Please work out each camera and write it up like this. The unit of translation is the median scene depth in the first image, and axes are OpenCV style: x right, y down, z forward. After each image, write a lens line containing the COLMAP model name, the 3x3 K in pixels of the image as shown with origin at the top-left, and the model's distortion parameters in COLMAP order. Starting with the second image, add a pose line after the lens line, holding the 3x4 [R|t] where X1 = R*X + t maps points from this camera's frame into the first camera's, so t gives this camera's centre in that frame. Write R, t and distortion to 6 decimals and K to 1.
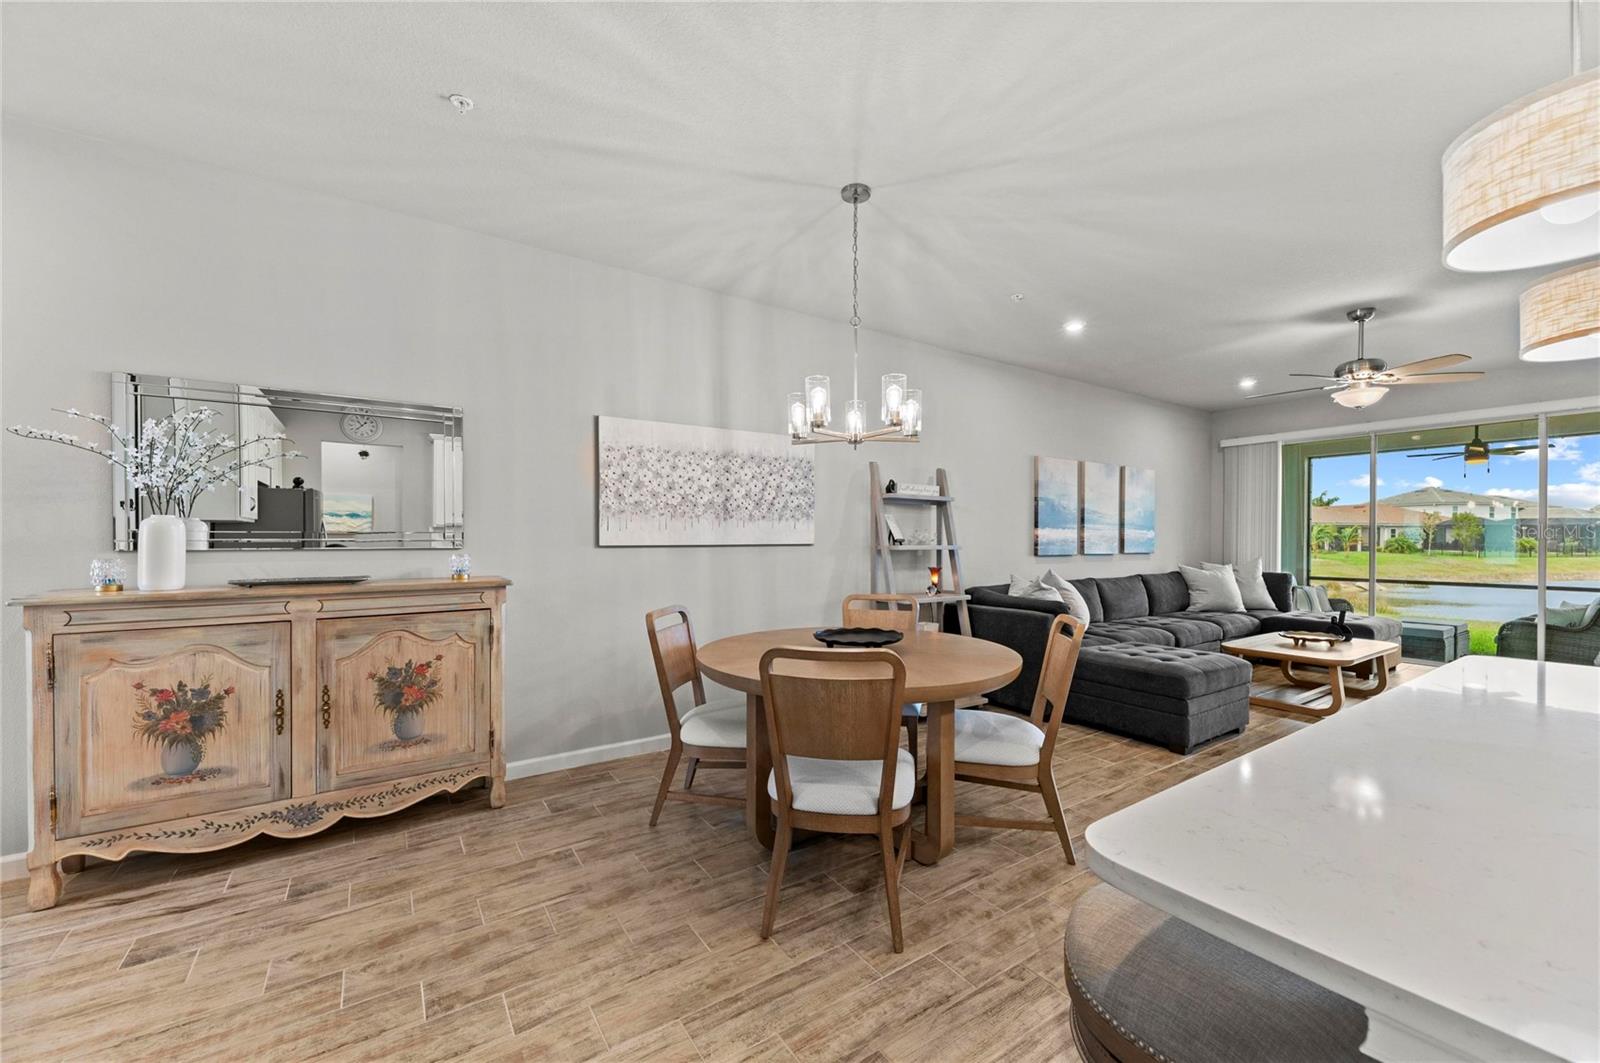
lens RADIAL K [[628.5, 0, 807.2], [0, 628.5, 534.0], [0, 0, 1]] dist [0.002309, -0.000213]
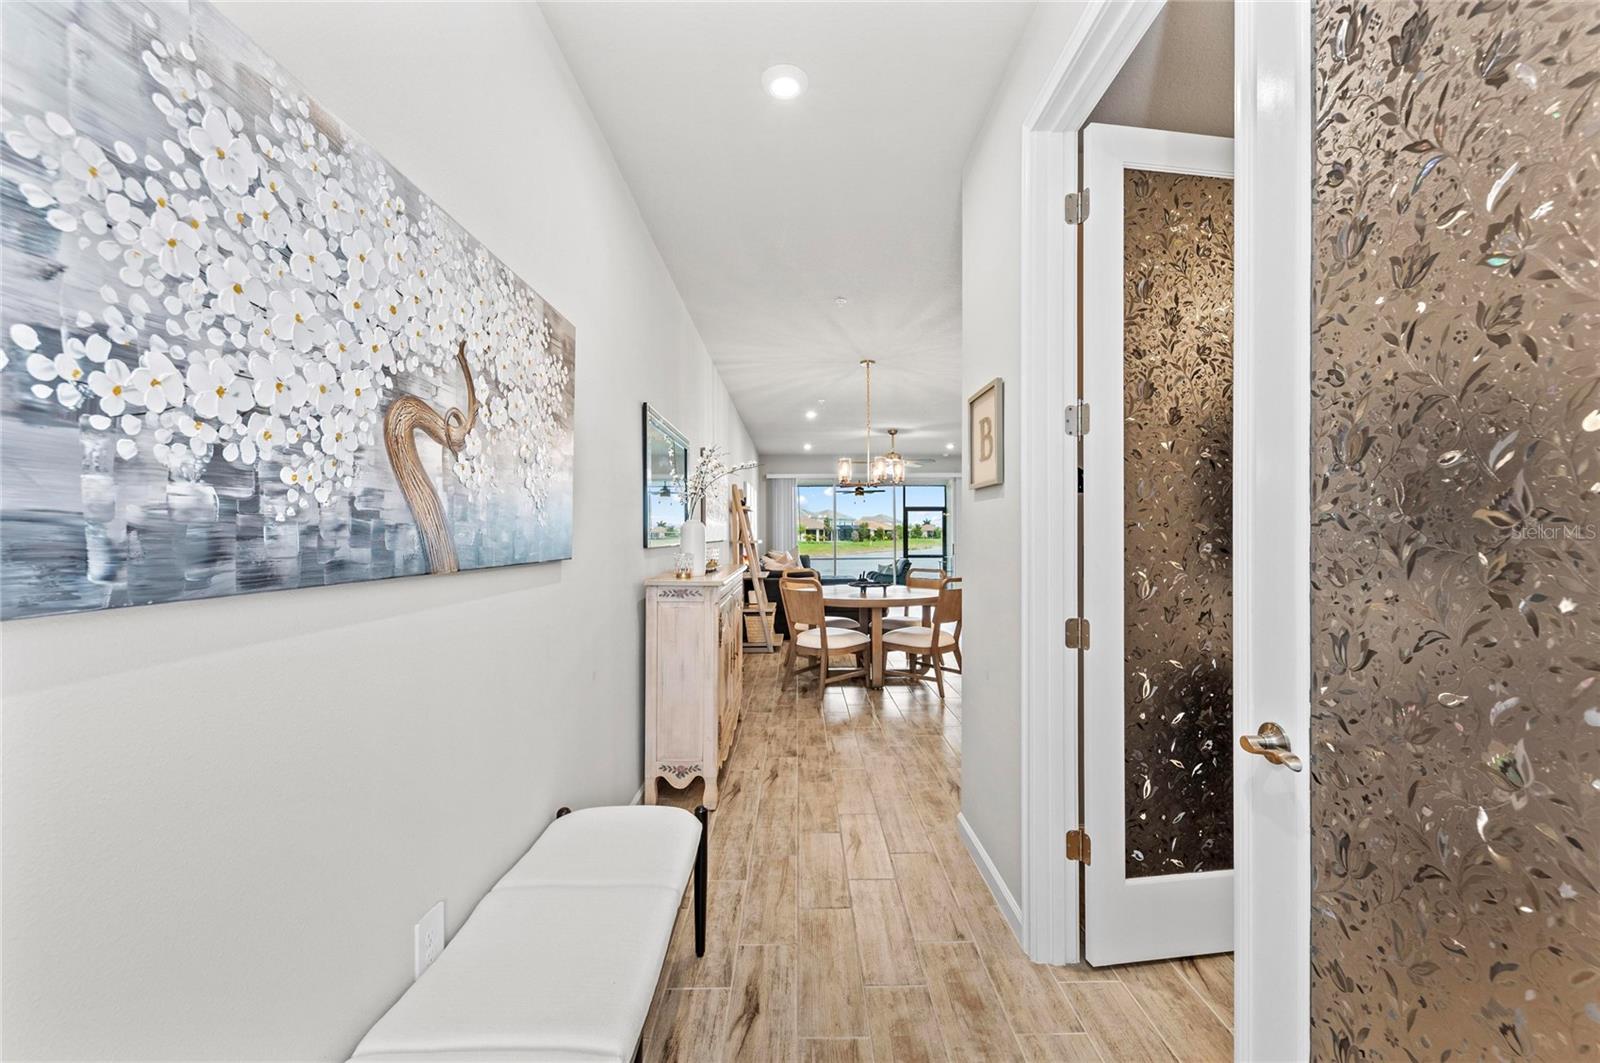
lens RADIAL K [[628.5, 0, 807.2], [0, 628.5, 534.0], [0, 0, 1]] dist [0.002309, -0.000213]
pose [[0.552404, -0.005876, 0.833556, -1.917176], [0.002431, 0.999982, 0.005438, -0.012163], [-0.833573, -0.000978, 0.552408, 0.059228]]
